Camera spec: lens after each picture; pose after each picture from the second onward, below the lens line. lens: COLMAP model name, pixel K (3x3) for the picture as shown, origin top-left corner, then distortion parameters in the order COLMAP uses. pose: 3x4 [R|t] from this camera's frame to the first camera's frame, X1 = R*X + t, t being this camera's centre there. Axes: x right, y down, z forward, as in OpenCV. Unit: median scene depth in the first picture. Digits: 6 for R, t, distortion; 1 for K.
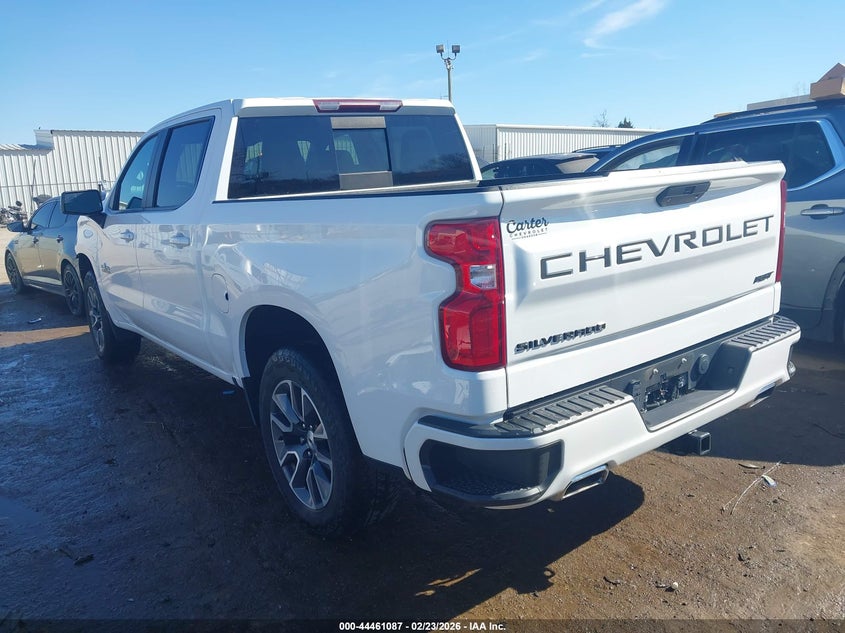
lens RADIAL K [[675.3, 0, 418.2], [0, 675.3, 316.2], [0, 0, 1]] dist [-0.009538, -0.017329]
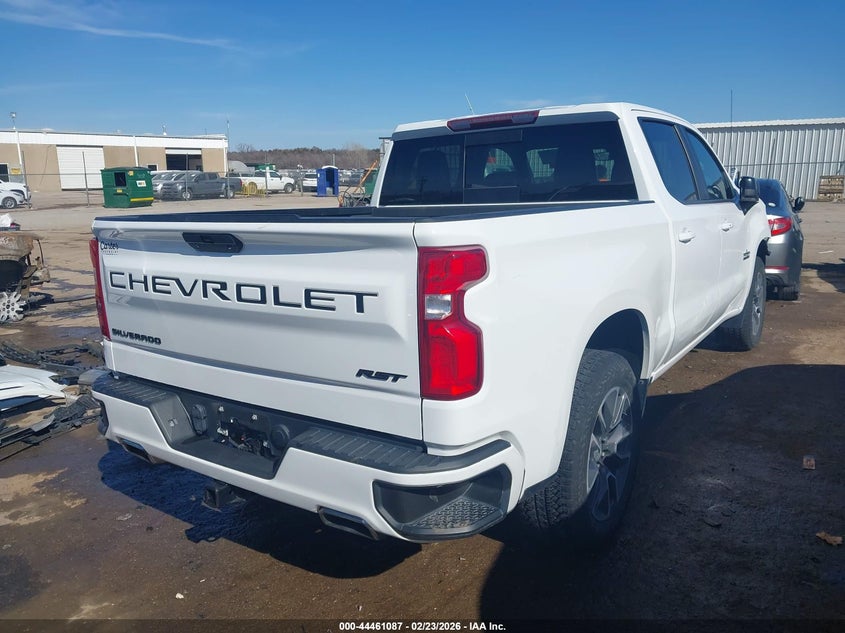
lens RADIAL K [[675.3, 0, 415.8], [0, 675.3, 310.4], [0, 0, 1]] dist [-0.009538, -0.017329]
pose [[0.293520, 0.223229, -0.929524, 1.403485], [-0.190370, 0.966527, 0.172002, -0.307350], [0.936806, 0.126467, 0.326191, 0.961391]]
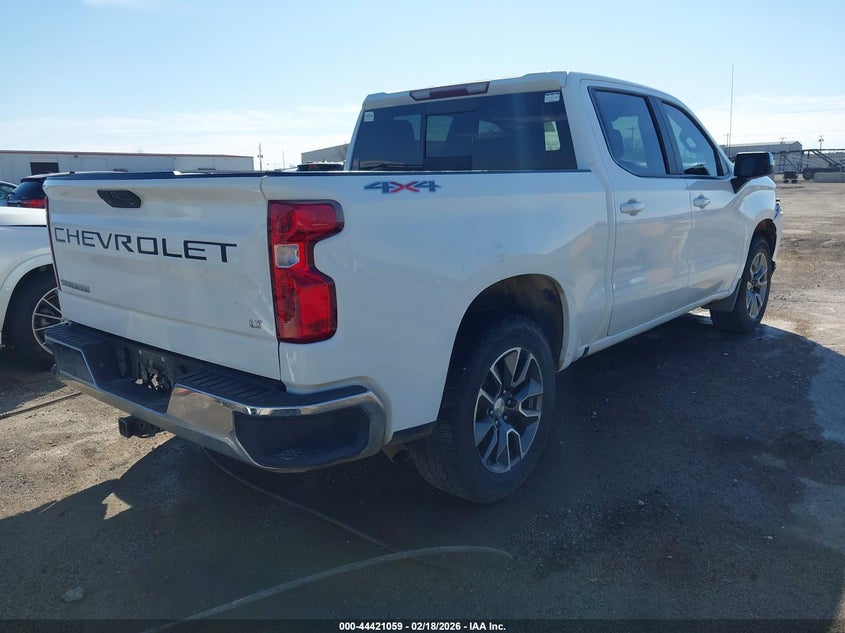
lens RADIAL K [[675.3, 0, 428.5], [0, 675.3, 325.6], [0, 0, 1]] dist [-0.009538, -0.017329]
pose [[0.210073, 0.278562, -0.937162, 1.549685], [-0.198740, 0.950705, 0.238038, -0.339573], [0.957273, 0.136246, 0.255079, 1.215330]]
